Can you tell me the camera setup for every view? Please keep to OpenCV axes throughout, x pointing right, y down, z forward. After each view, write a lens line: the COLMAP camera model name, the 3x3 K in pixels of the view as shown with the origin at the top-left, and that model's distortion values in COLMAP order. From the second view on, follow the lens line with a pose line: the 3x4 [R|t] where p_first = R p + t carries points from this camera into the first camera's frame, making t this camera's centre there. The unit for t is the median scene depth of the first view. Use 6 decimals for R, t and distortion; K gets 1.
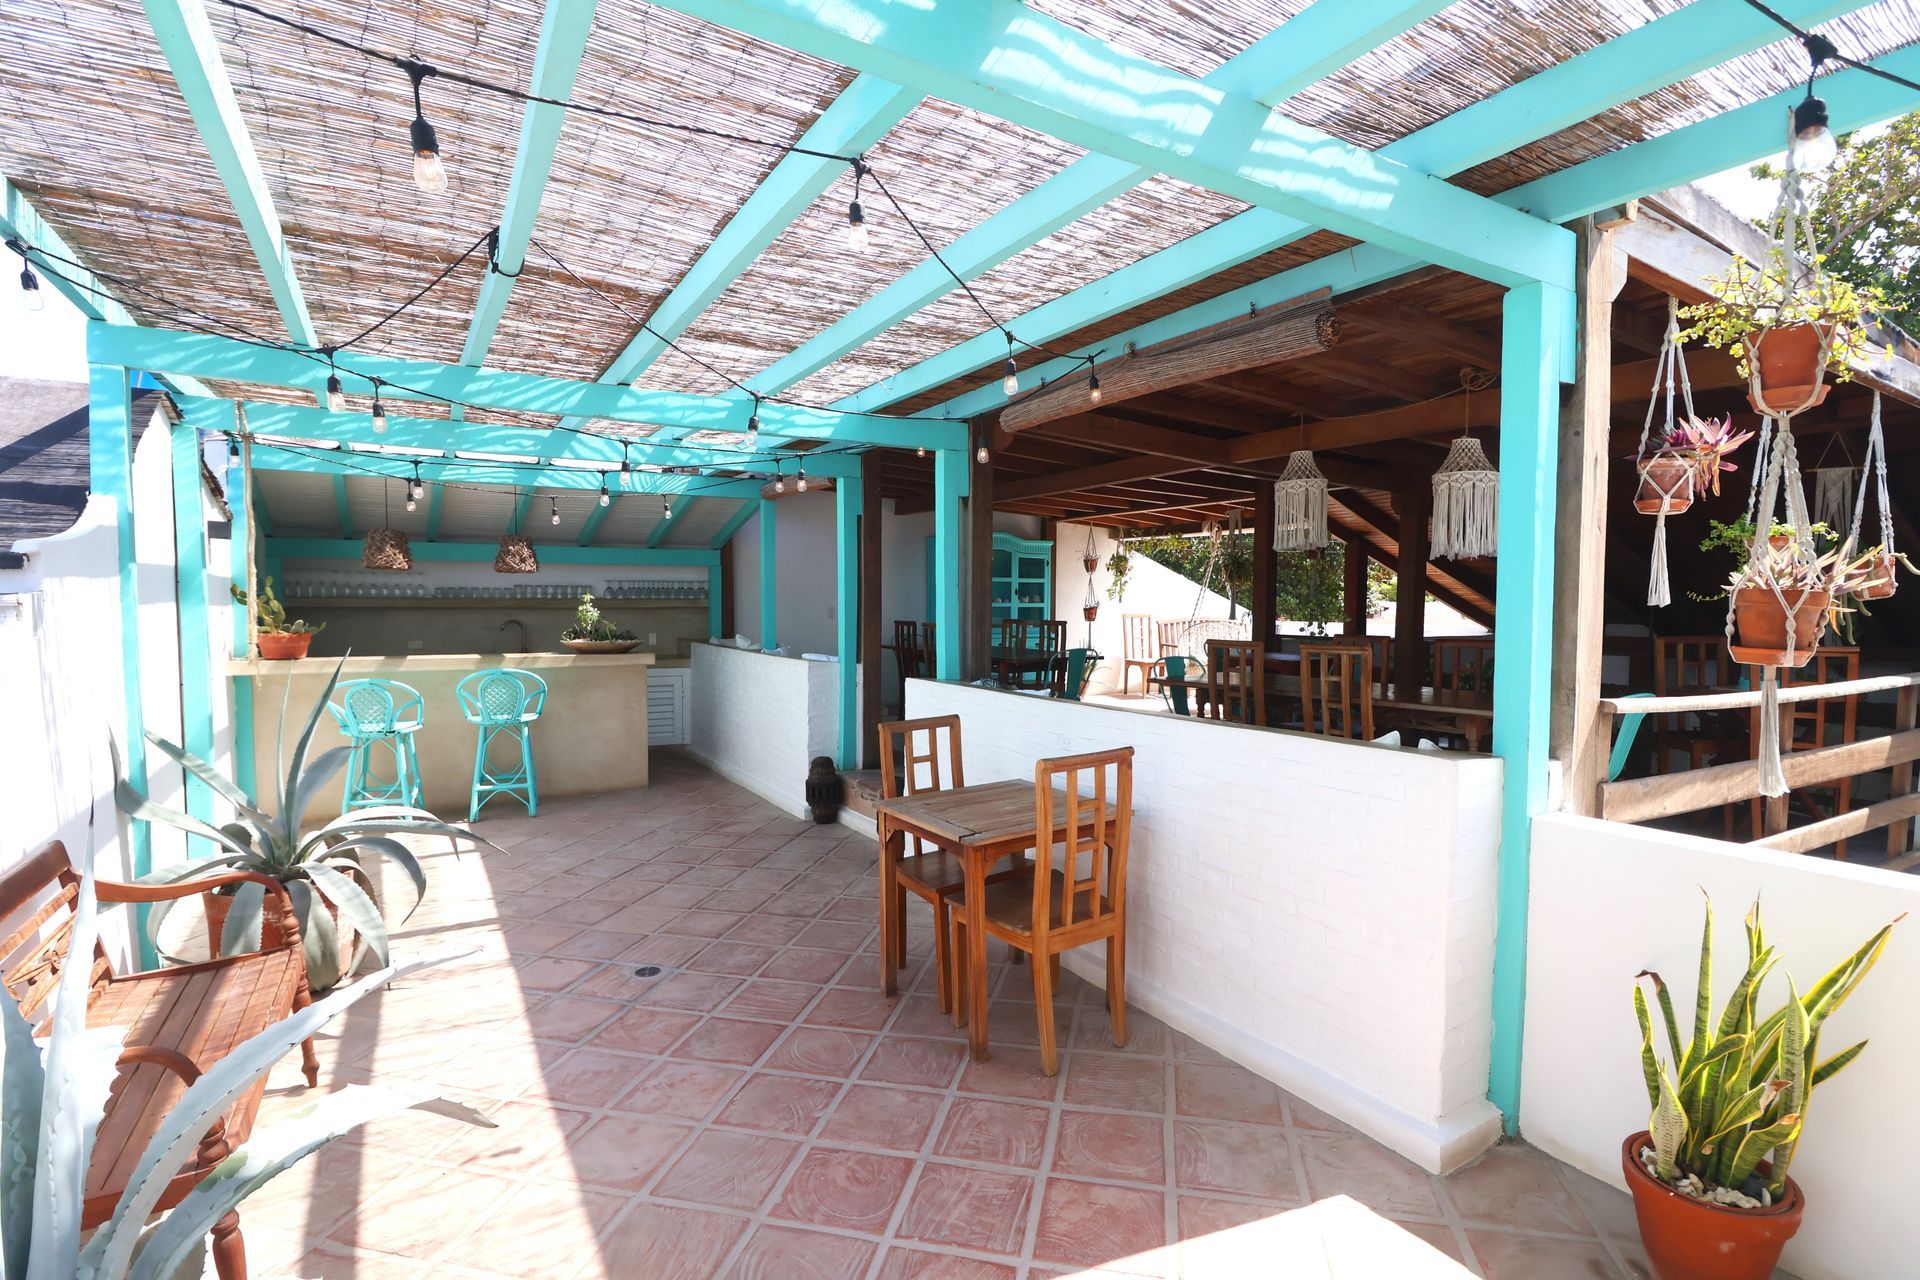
lens RADIAL K [[926.5, 0, 947.7], [0, 926.5, 644.1], [0, 0, 1]] dist [-0.000791, -0.000056]
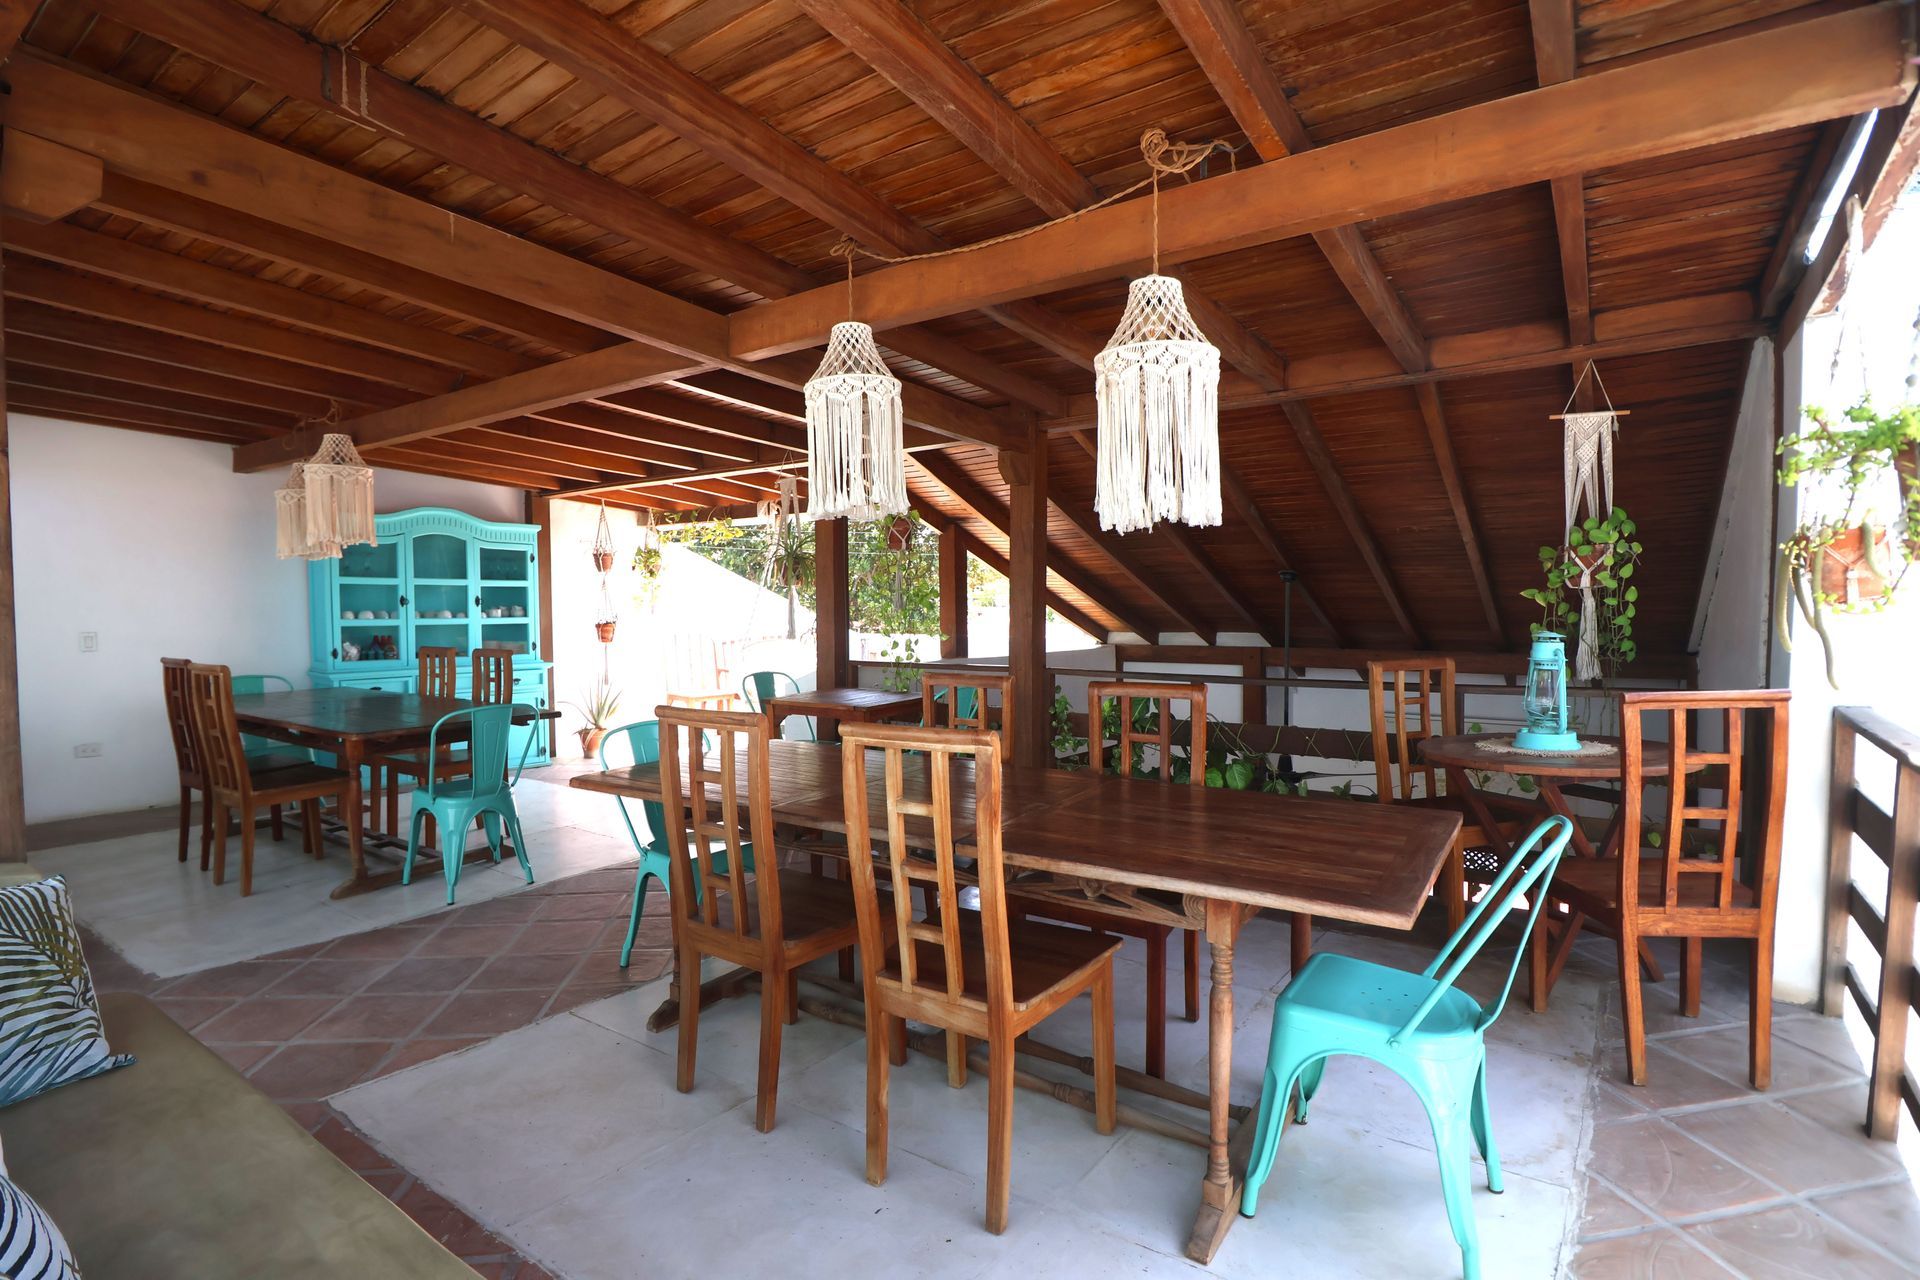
lens RADIAL K [[926.5, 0, 947.7], [0, 926.5, 644.1], [0, 0, 1]] dist [-0.000791, -0.000056]
pose [[0.917807, -0.026825, 0.396120, 0.119916], [0.029670, 0.999559, -0.001057, -0.015734], [-0.395917, 0.012723, 0.918198, 0.274562]]
